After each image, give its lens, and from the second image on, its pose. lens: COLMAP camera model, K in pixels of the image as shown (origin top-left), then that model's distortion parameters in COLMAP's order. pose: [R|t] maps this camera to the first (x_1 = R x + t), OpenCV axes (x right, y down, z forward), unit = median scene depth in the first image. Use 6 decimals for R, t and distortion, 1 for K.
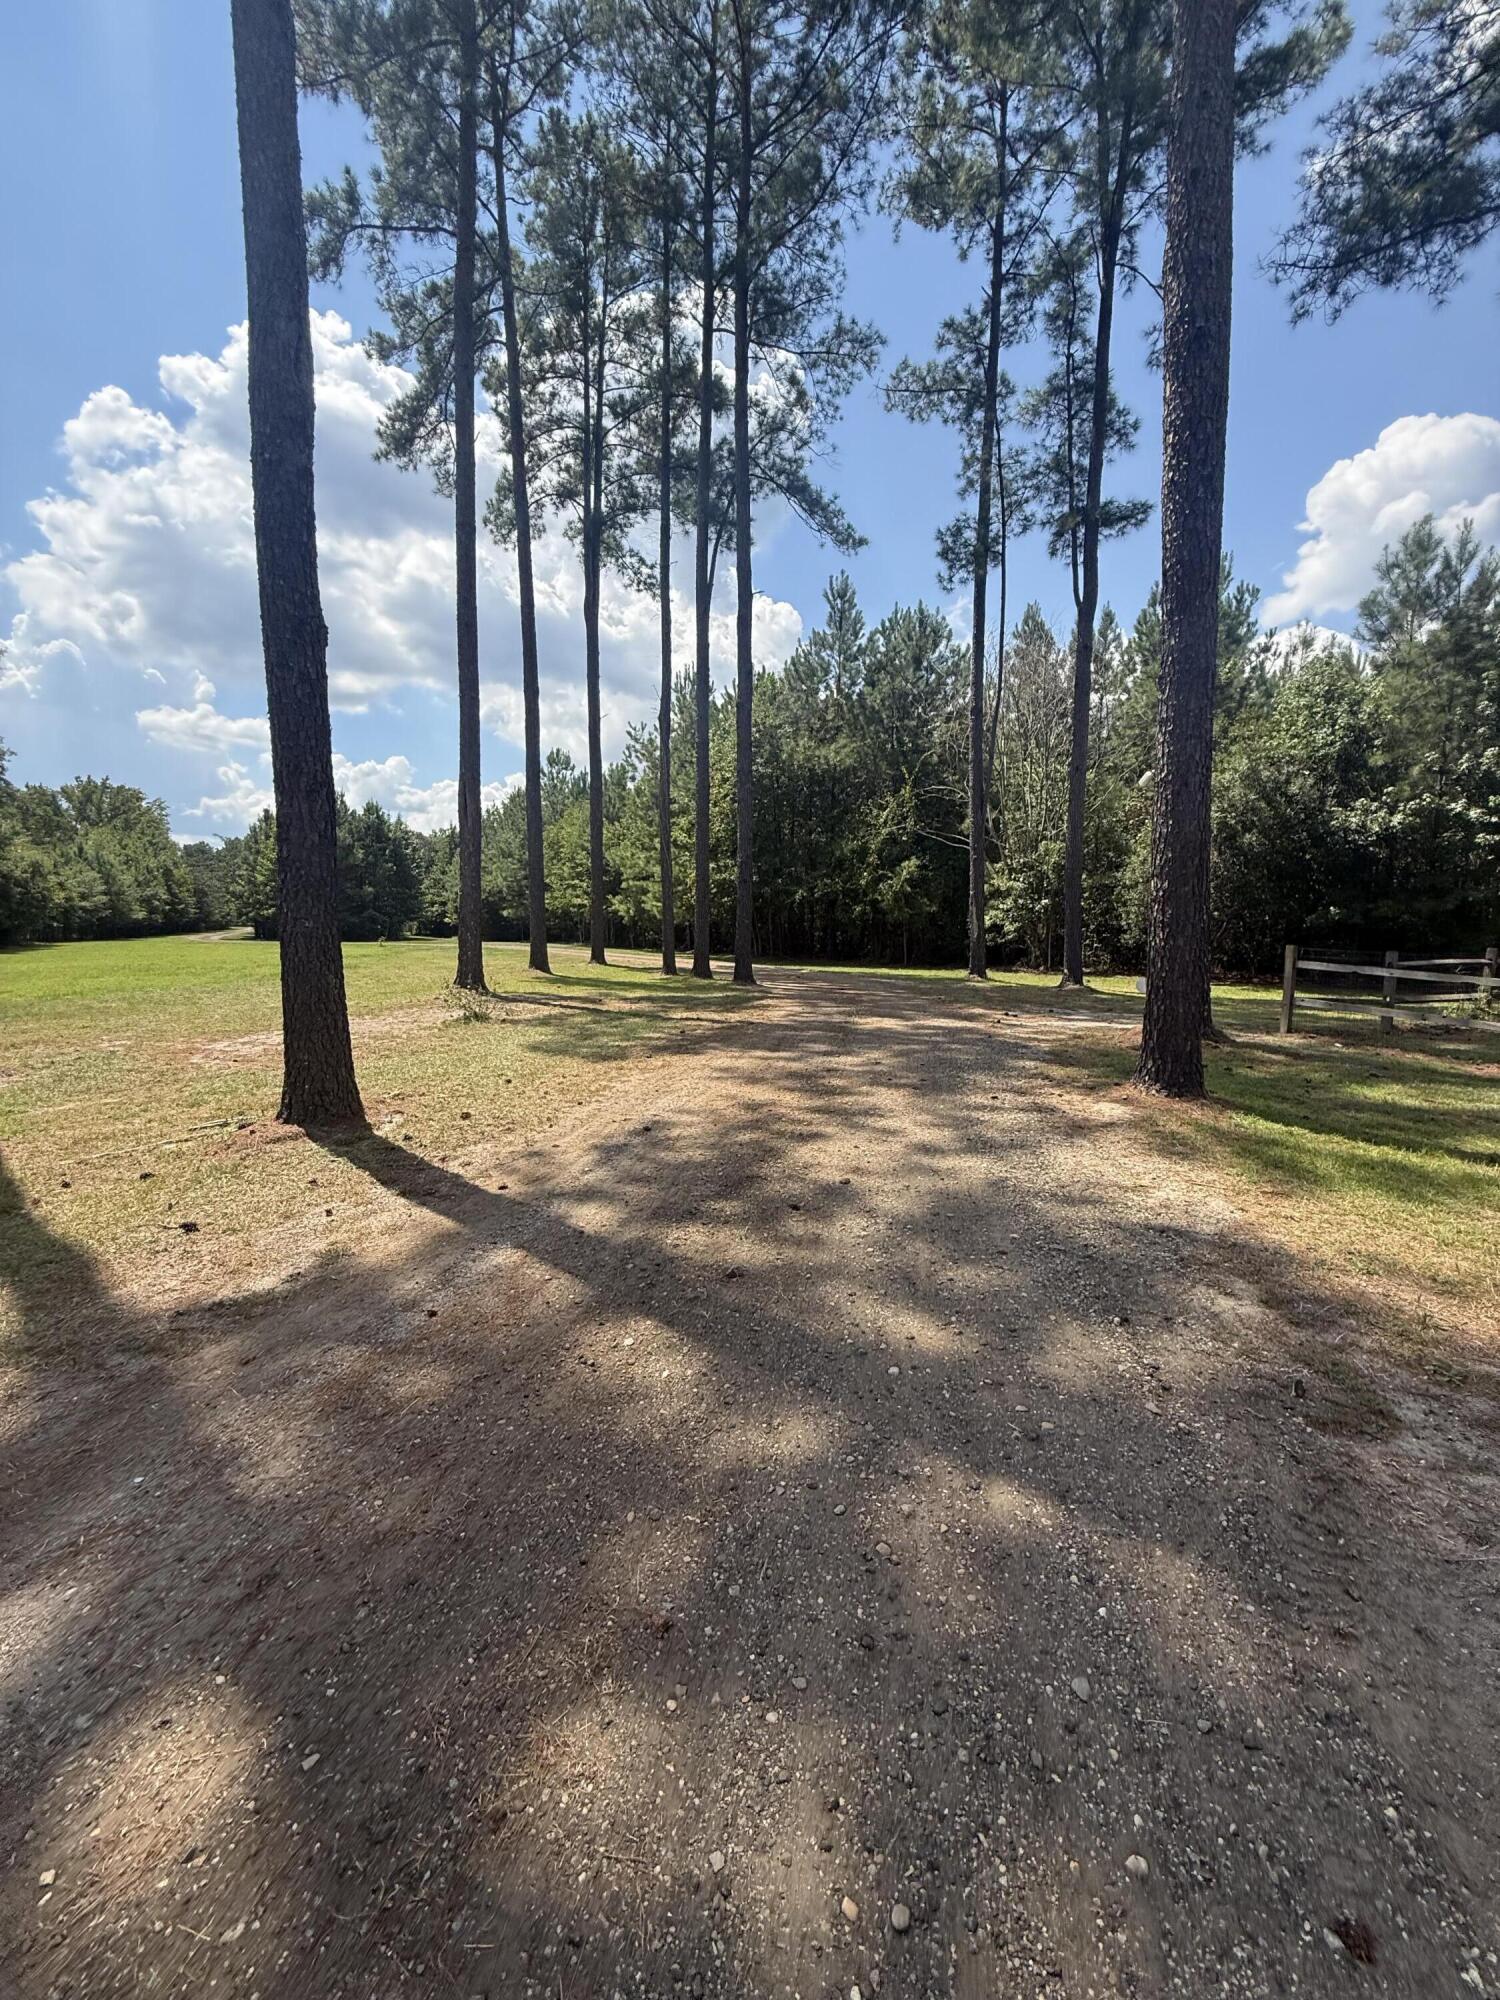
lens RADIAL K [[778.7, 0, 750.0], [0, 778.7, 1000.0], [0, 0, 1]] dist [-0.017118, 0.000103]
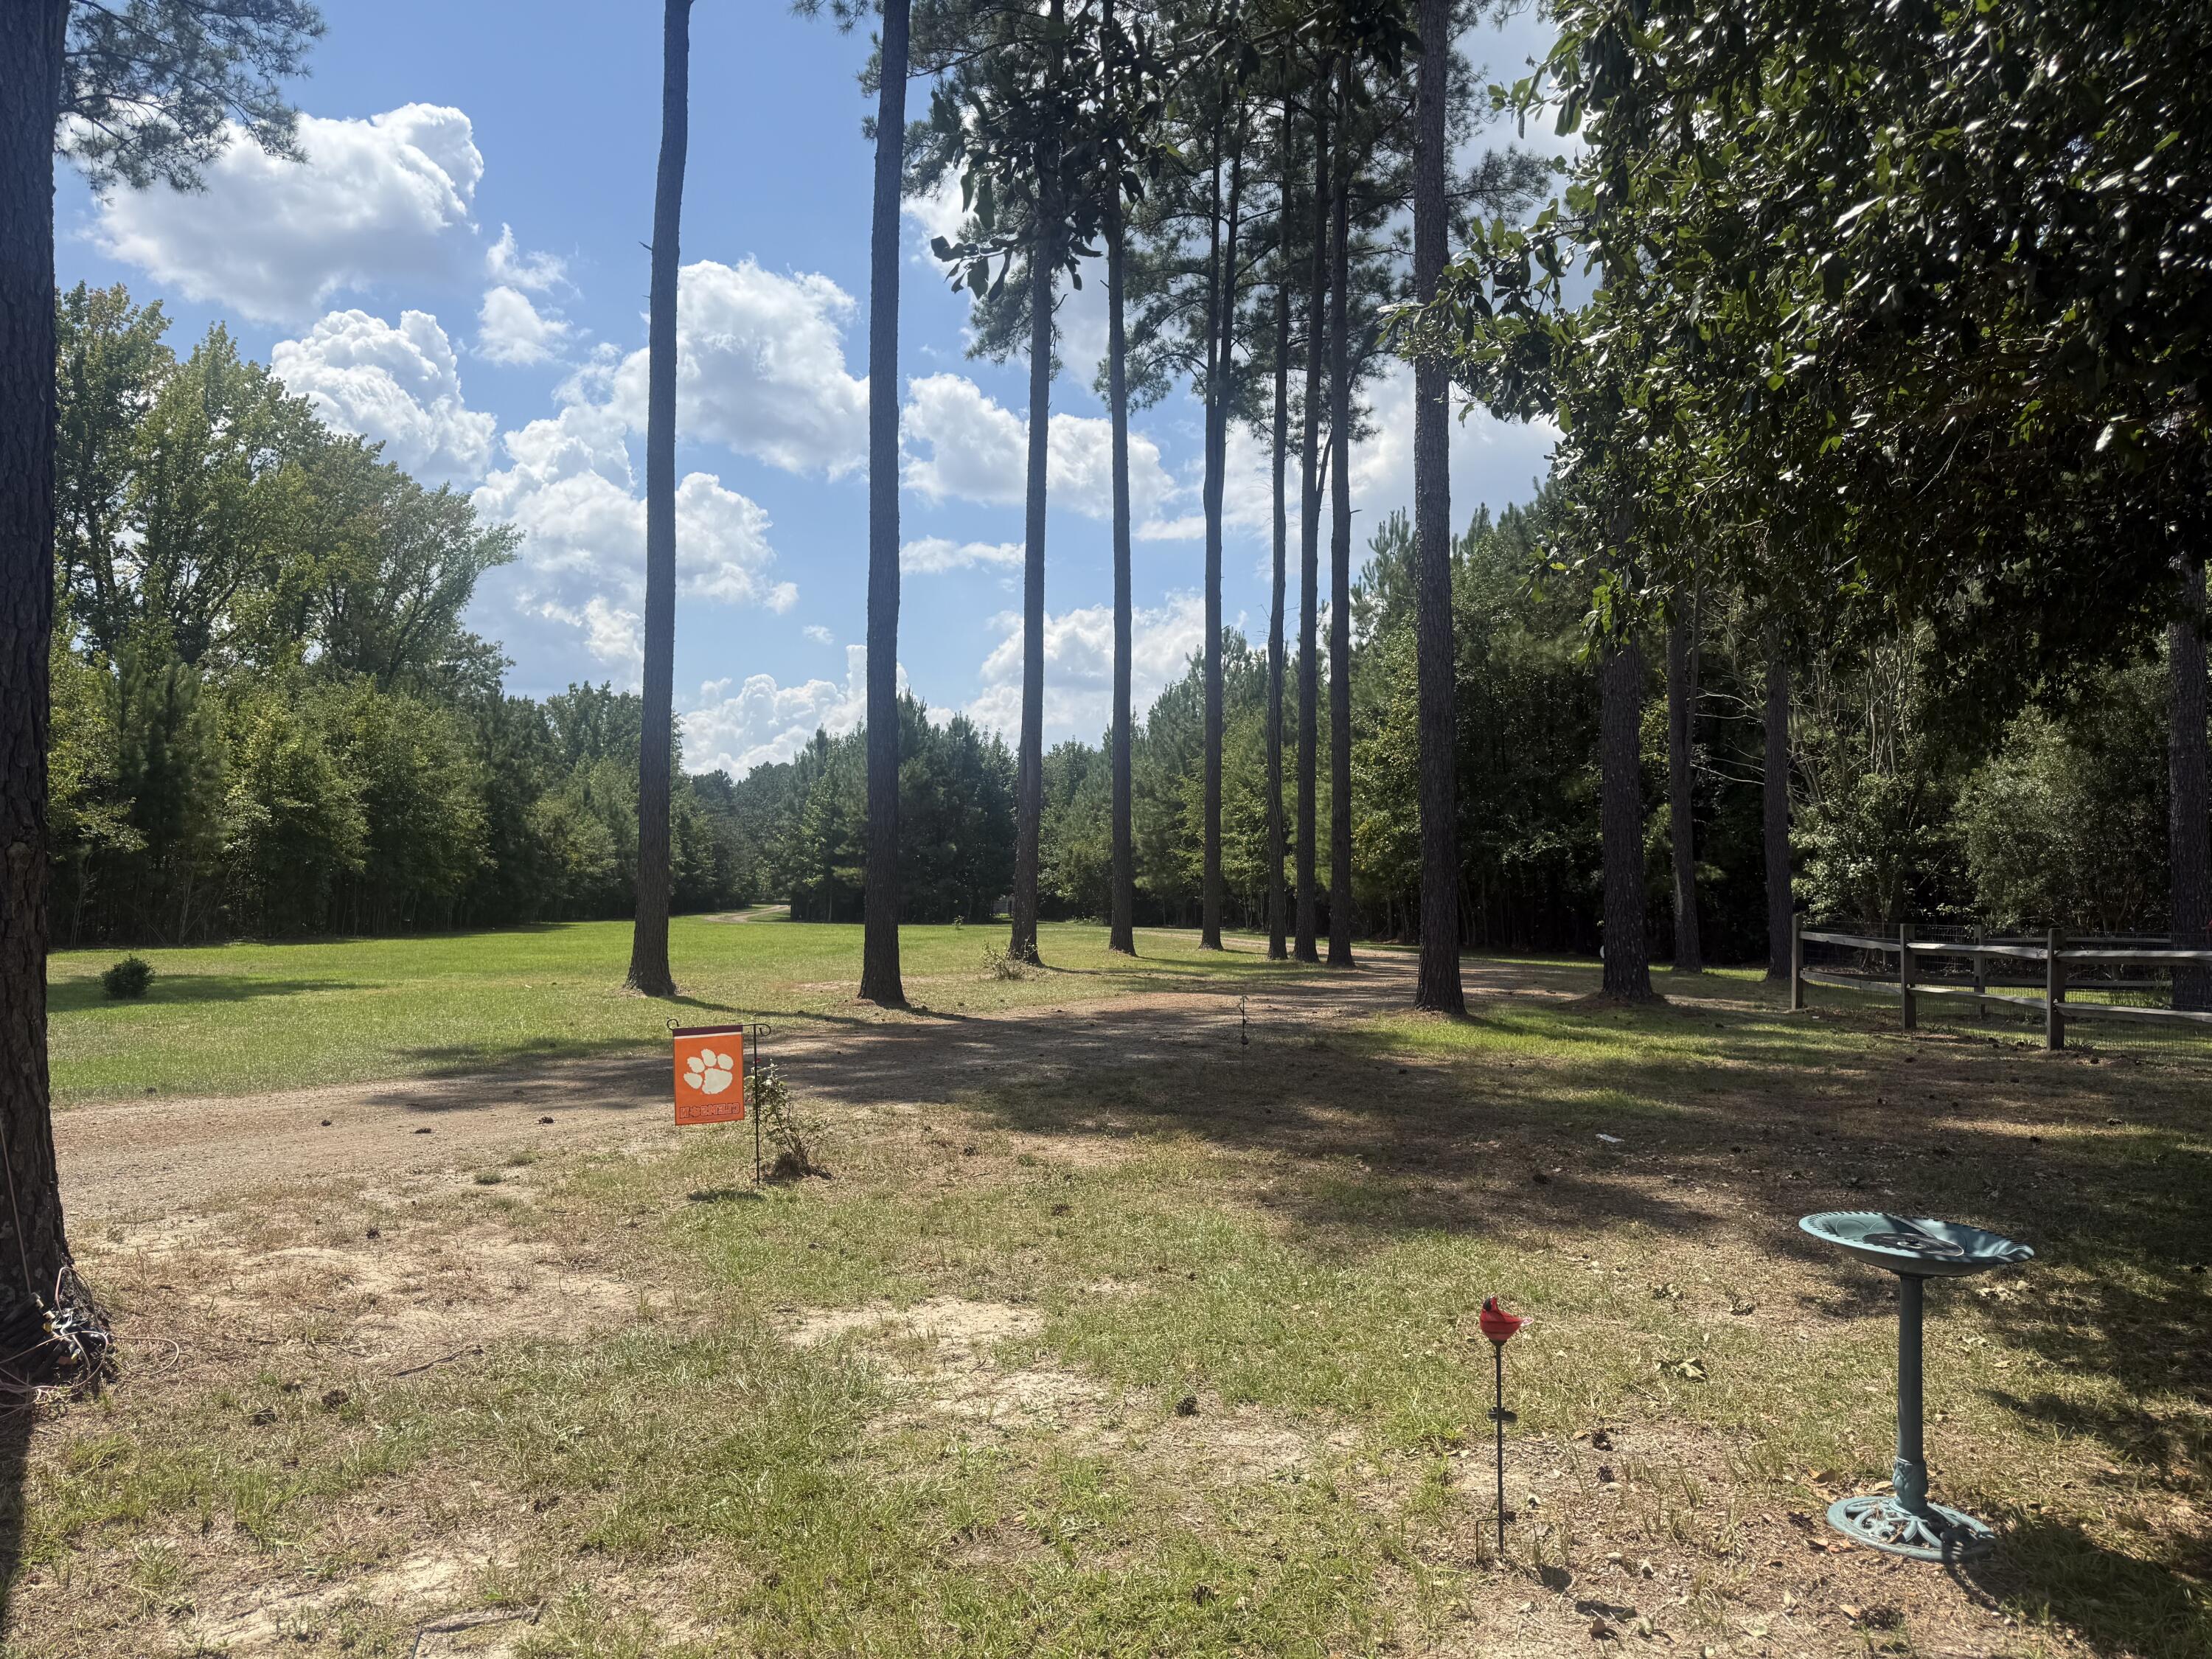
lens RADIAL K [[1549.3, 0, 1106.0], [0, 1549.3, 829.5], [0, 0, 1]] dist [0.003003, 0.000071]
pose [[0.936464, -0.015031, -0.350442, 0.195461], [-0.035551, 0.989869, -0.137459, 0.039734], [0.348958, 0.141184, 0.926442, -0.364242]]
